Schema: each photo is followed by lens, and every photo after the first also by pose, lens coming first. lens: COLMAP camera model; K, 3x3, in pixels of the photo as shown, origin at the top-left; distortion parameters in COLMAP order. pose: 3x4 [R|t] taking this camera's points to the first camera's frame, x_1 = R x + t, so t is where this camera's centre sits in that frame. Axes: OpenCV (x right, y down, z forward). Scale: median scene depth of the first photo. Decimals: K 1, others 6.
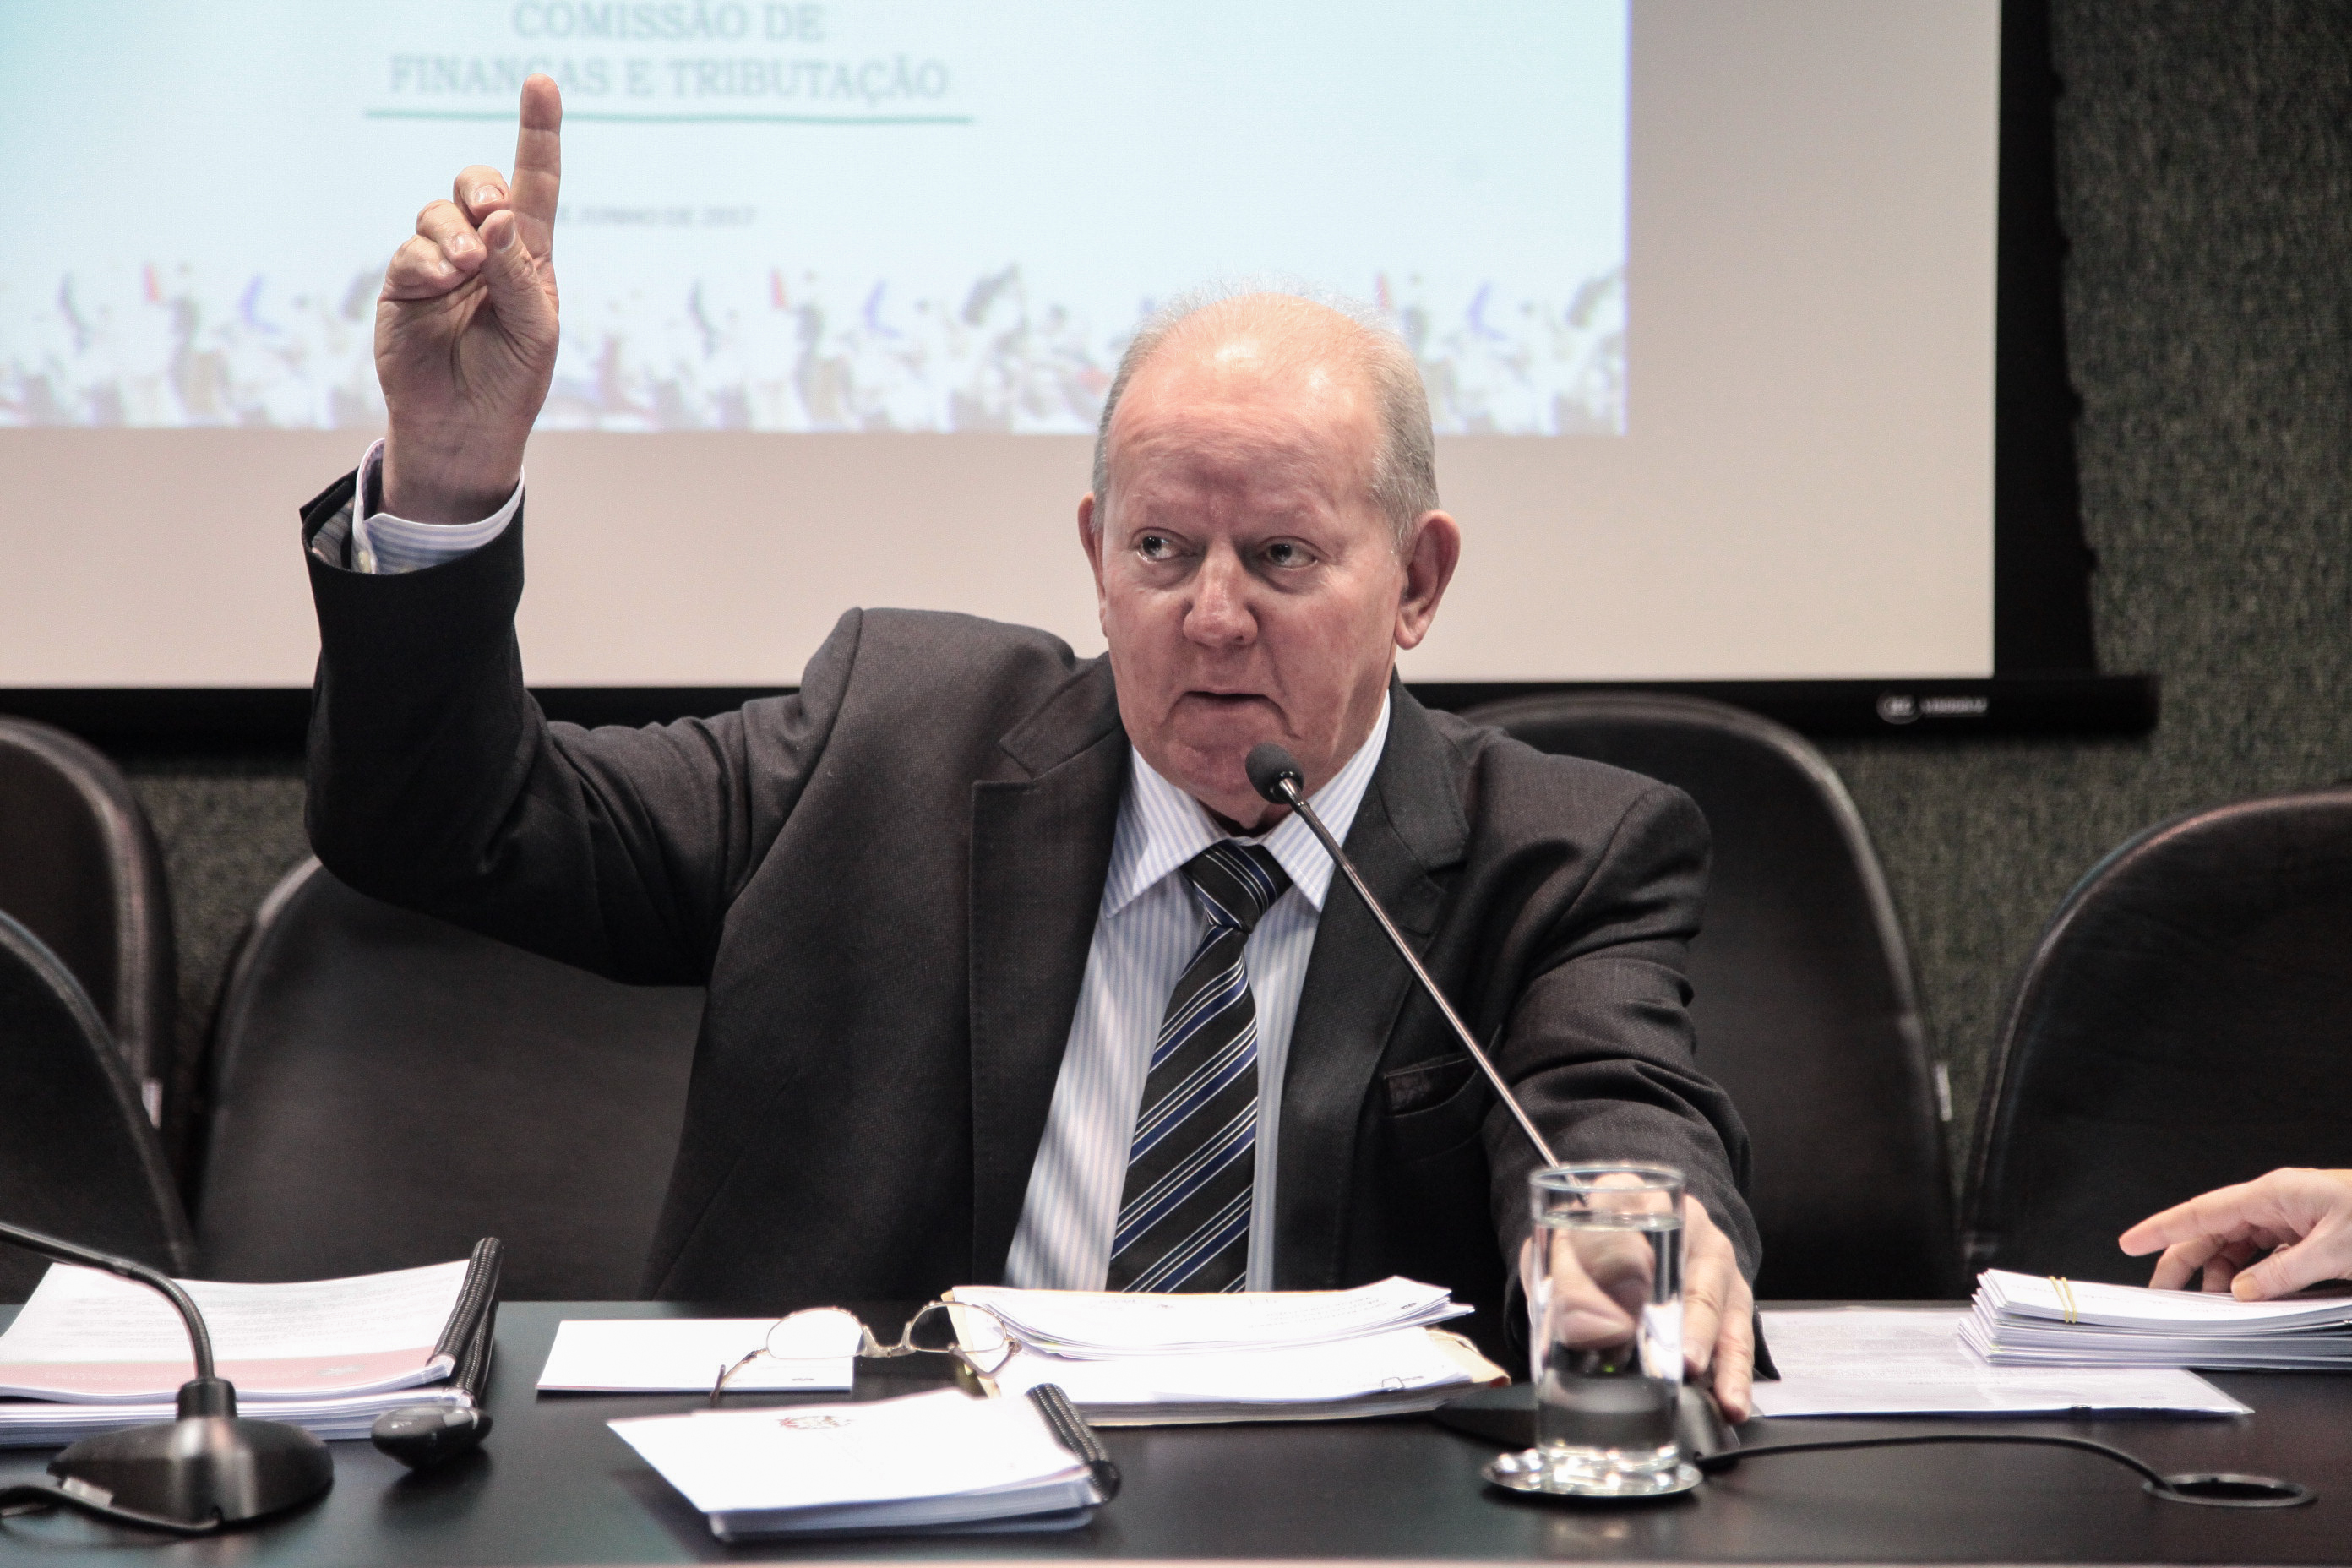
lens RADIAL K [[5817.5, 0, 1138.3], [0, 5817.5, 775.9], [0, 0, 1]] dist [0.532909, 0.000000]
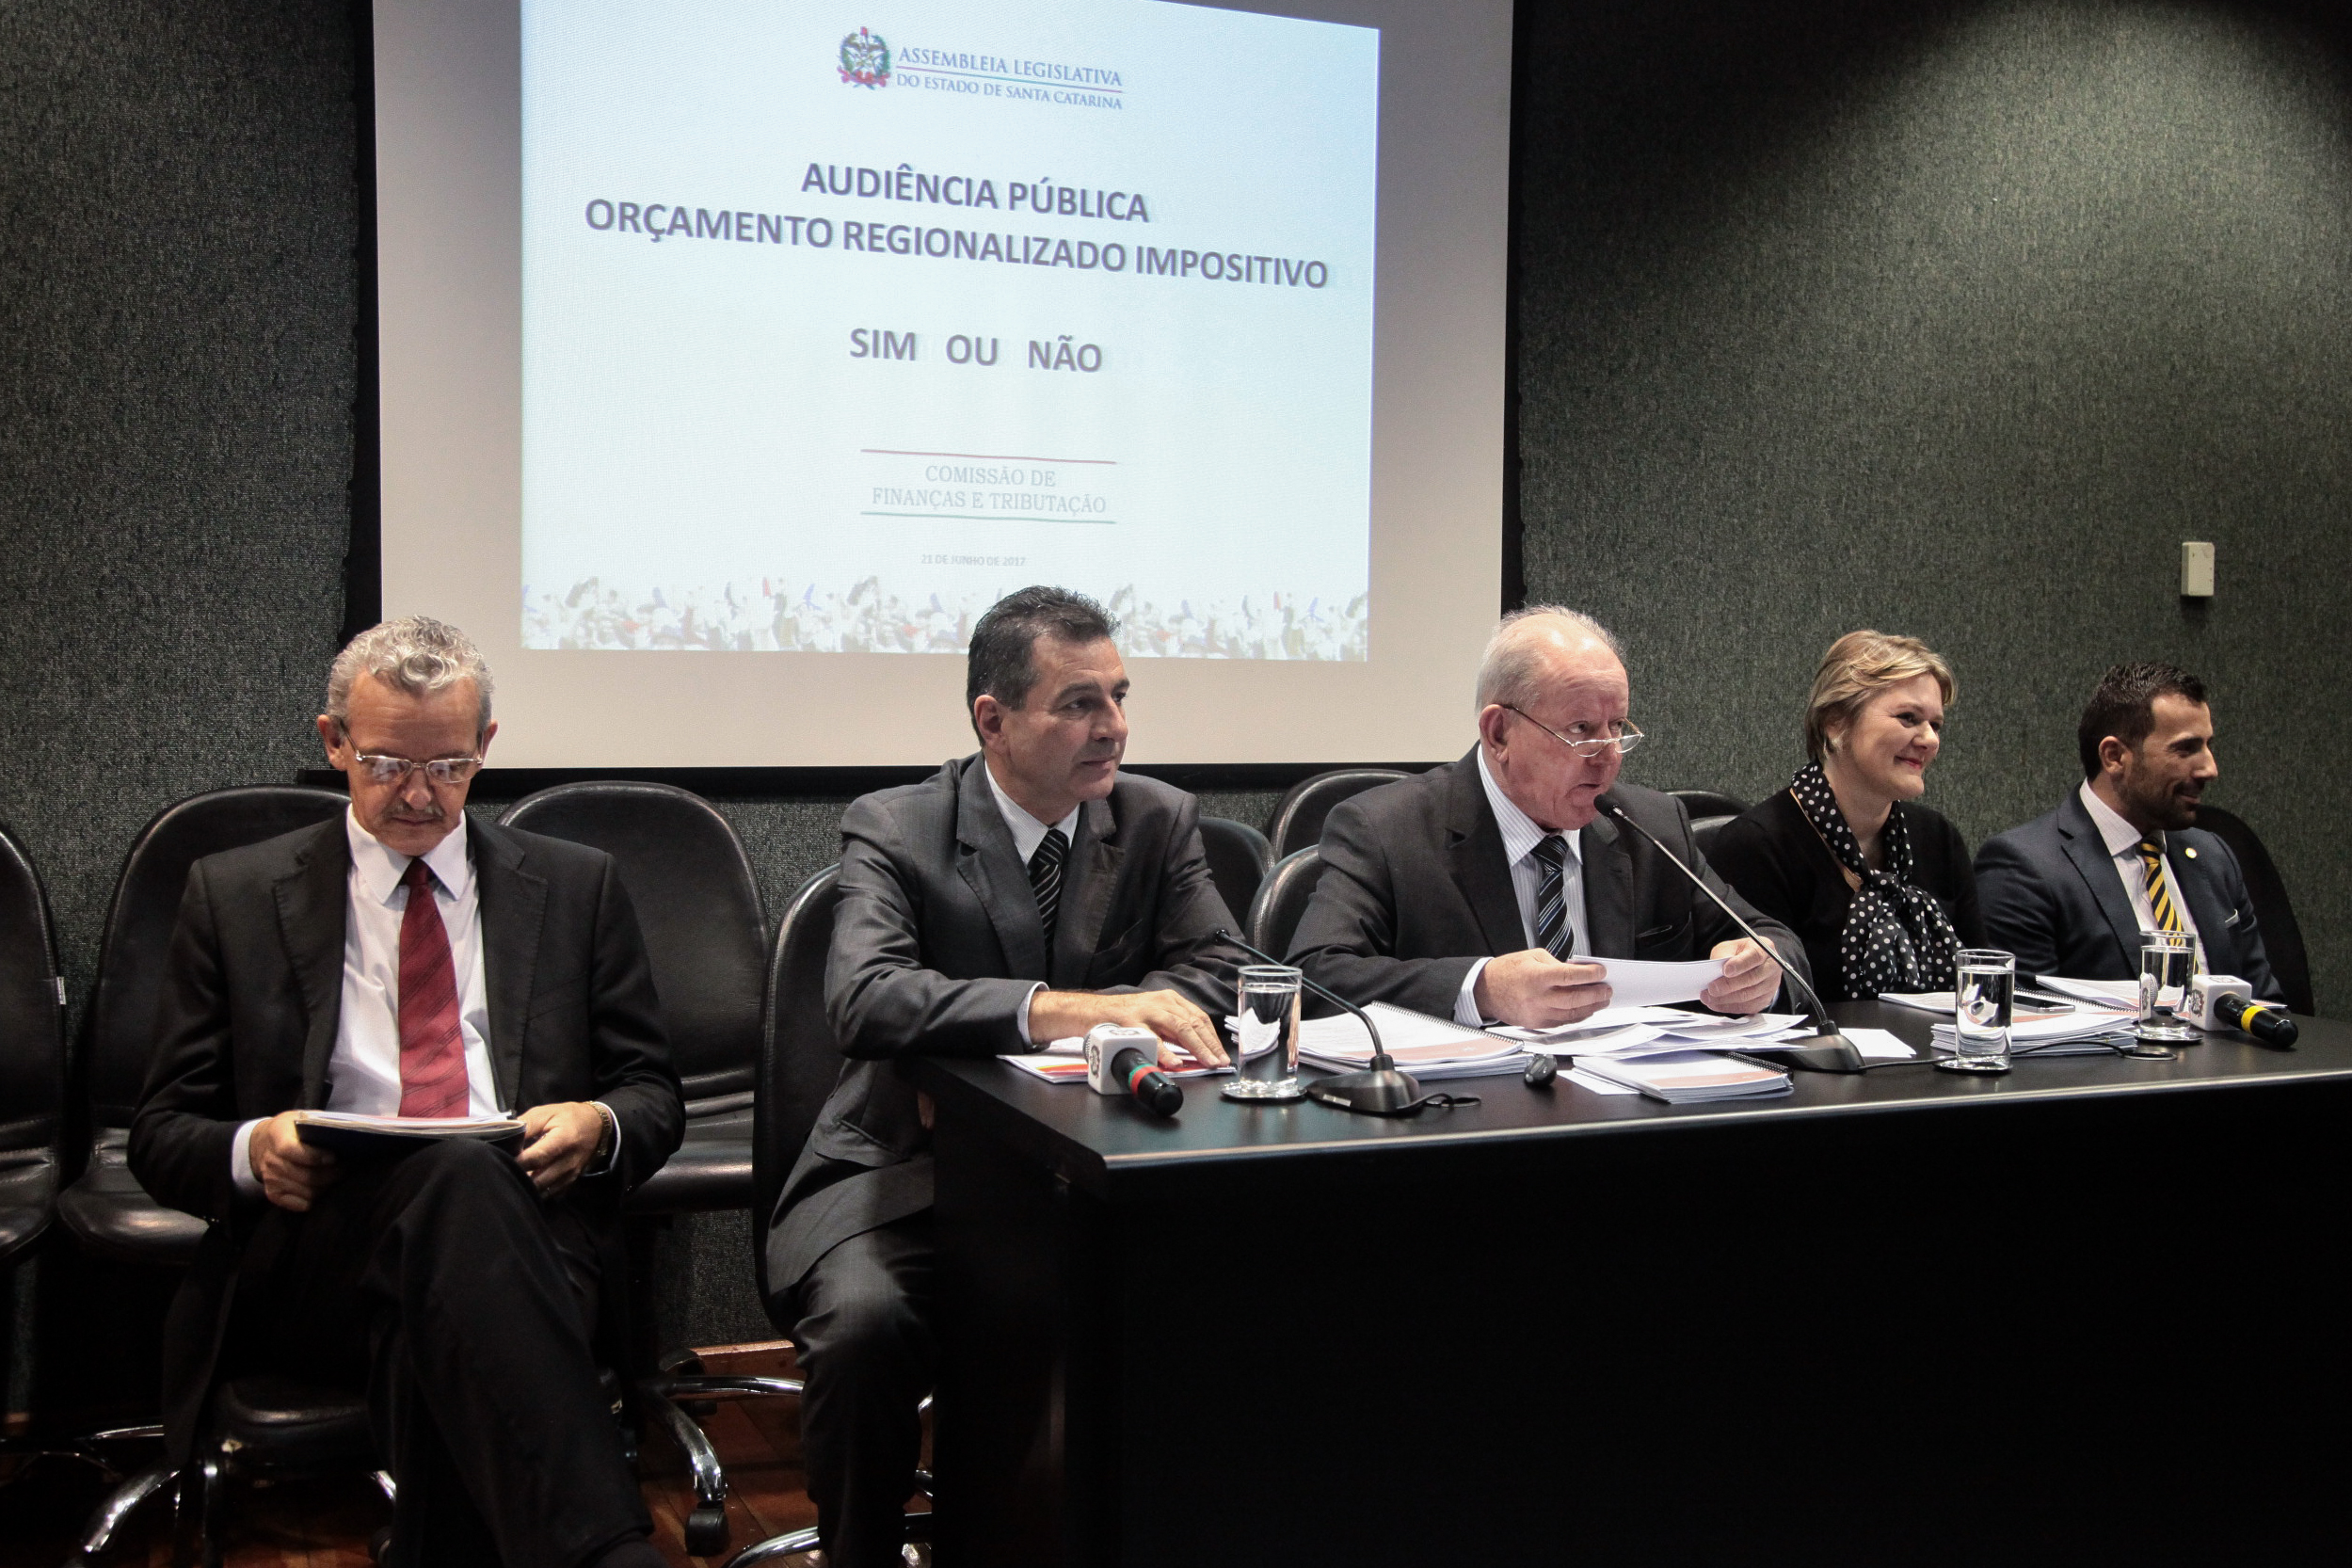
lens RADIAL K [[2688.5, 0, 1310.6], [0, 2688.5, 805.5], [0, 0, 1]] dist [0.078965, 0.000000]
pose [[0.913144, -0.007469, 0.407568, -0.393531], [0.007467, 0.999971, 0.001596, -0.000988], [-0.407568, 0.001586, 0.913173, -0.005296]]
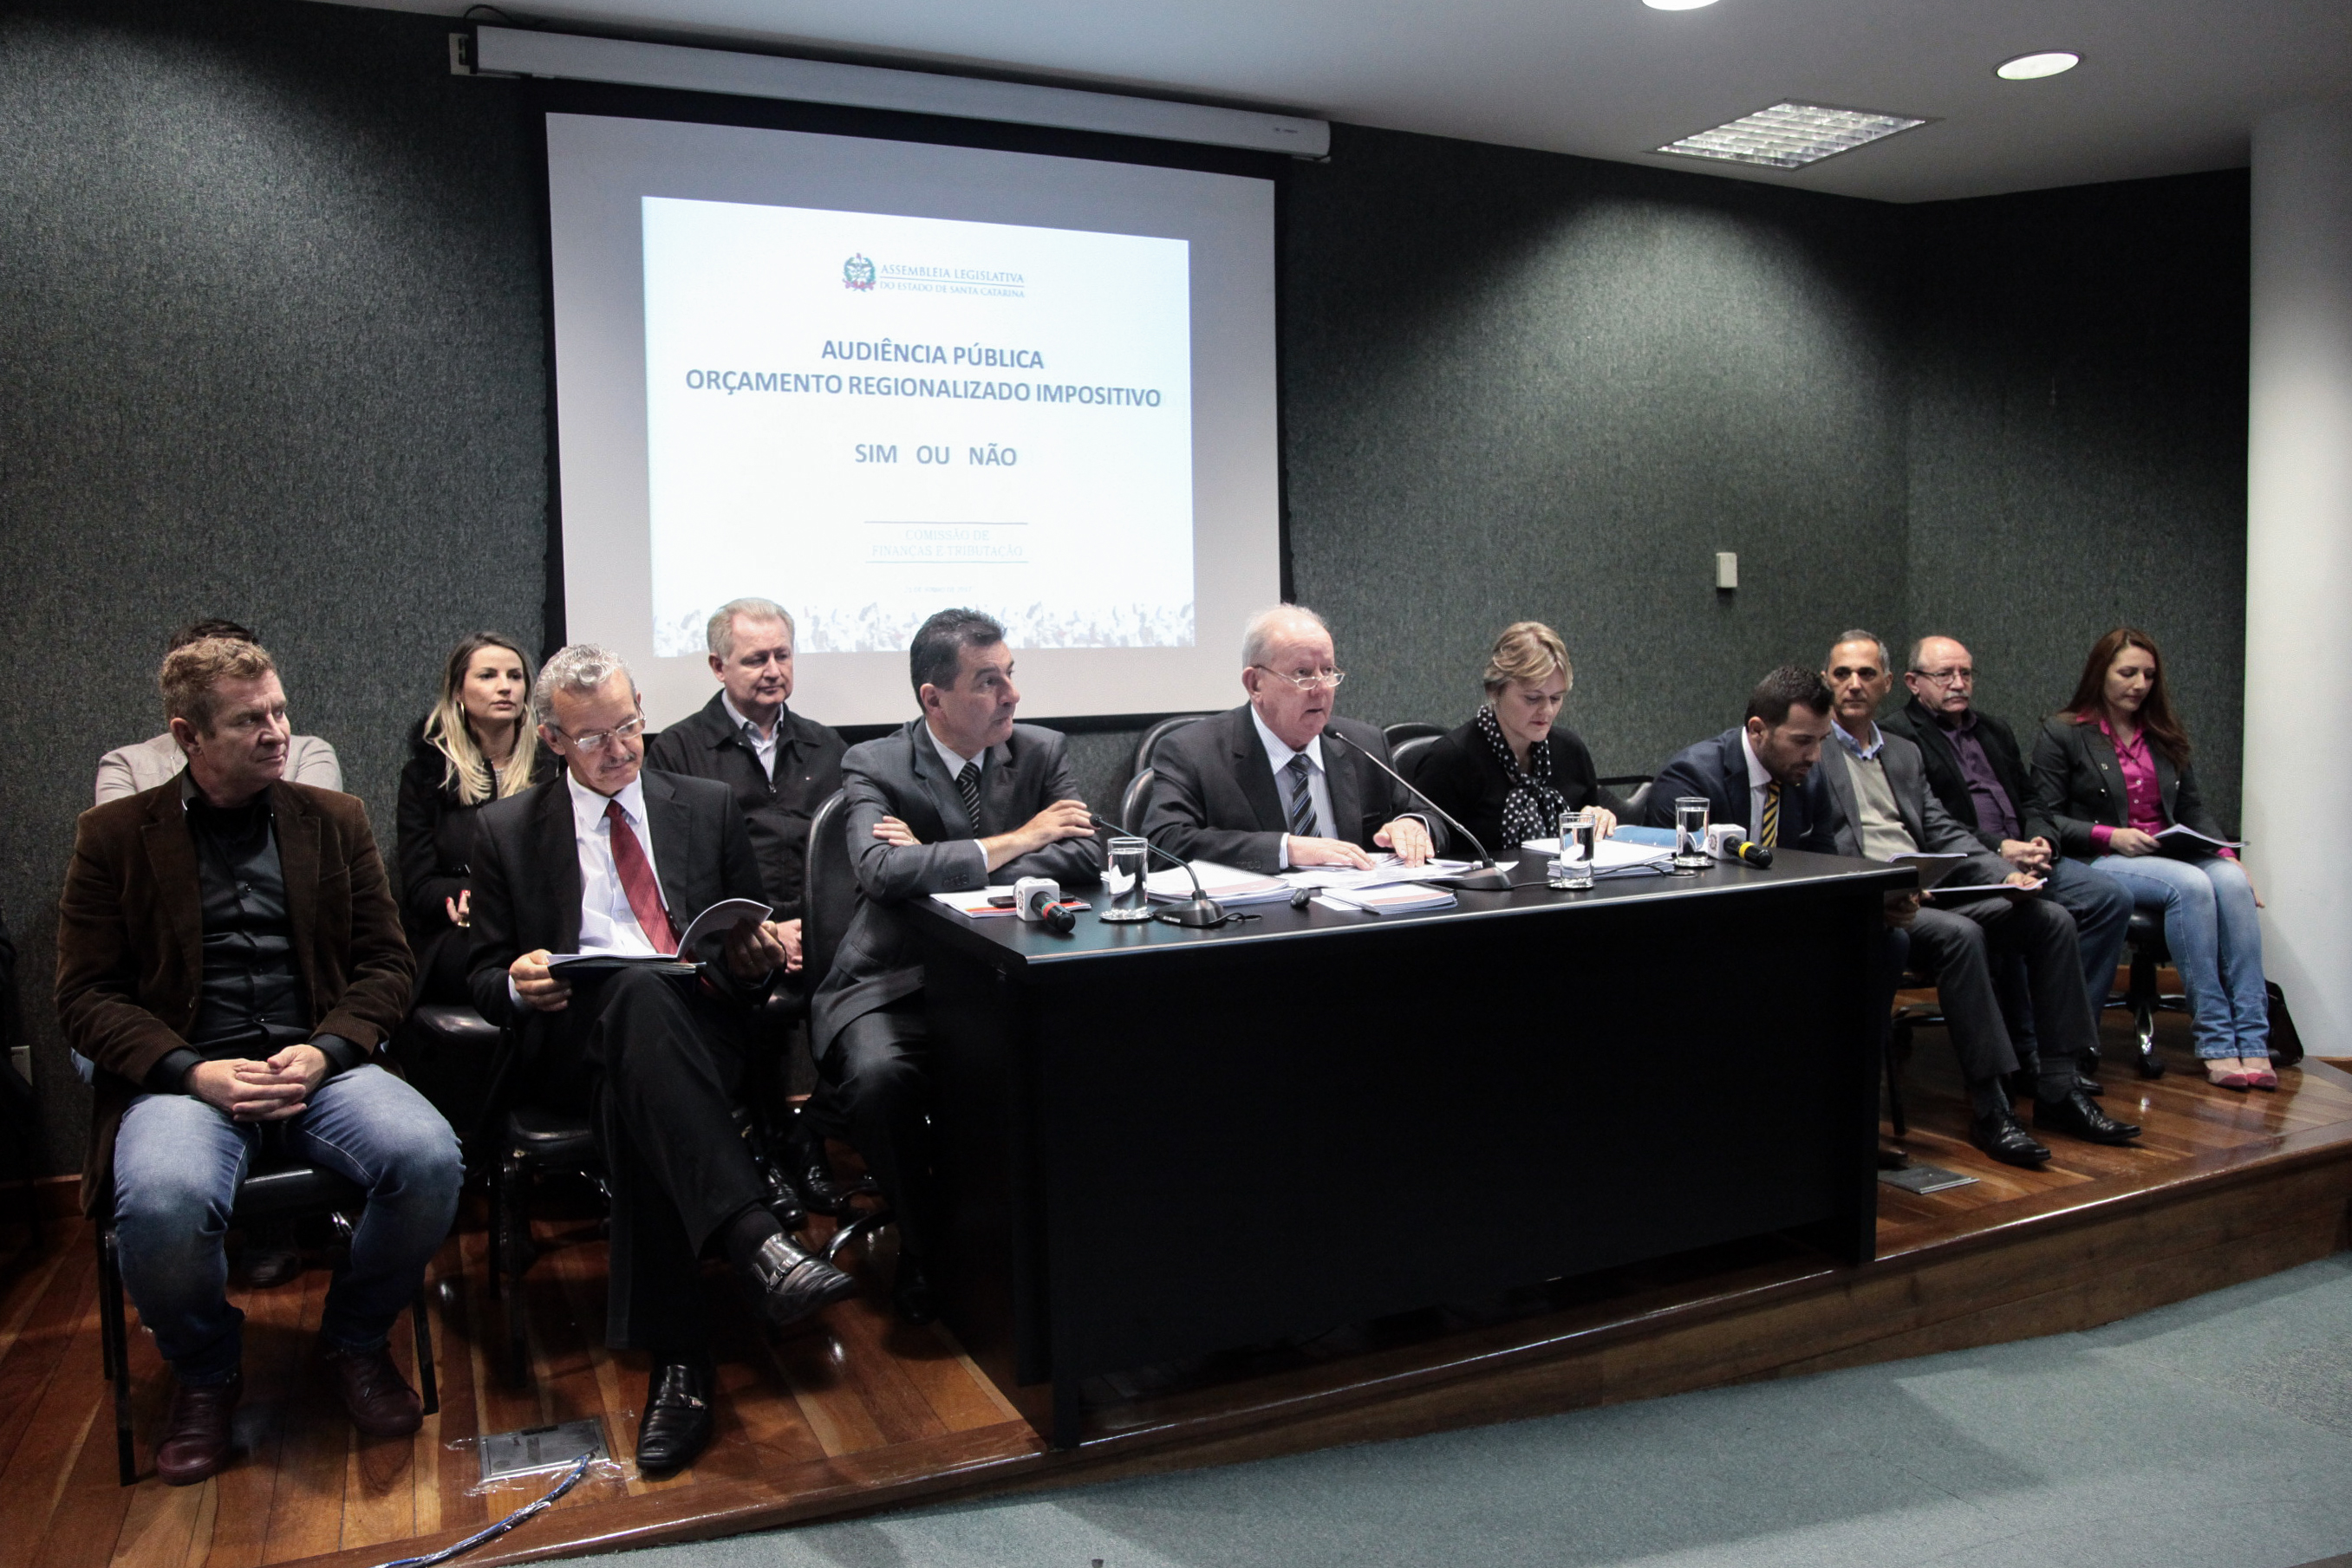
lens RADIAL K [[1802.8, 0, 1176.0], [0, 1802.8, 772.3], [0, 0, 1]] dist [-0.046059, -0.002206]
pose [[0.912369, -0.044149, 0.406982, -0.402023], [0.041015, 0.999024, 0.016427, 0.002759], [-0.407310, 0.001705, 0.913288, -0.047333]]
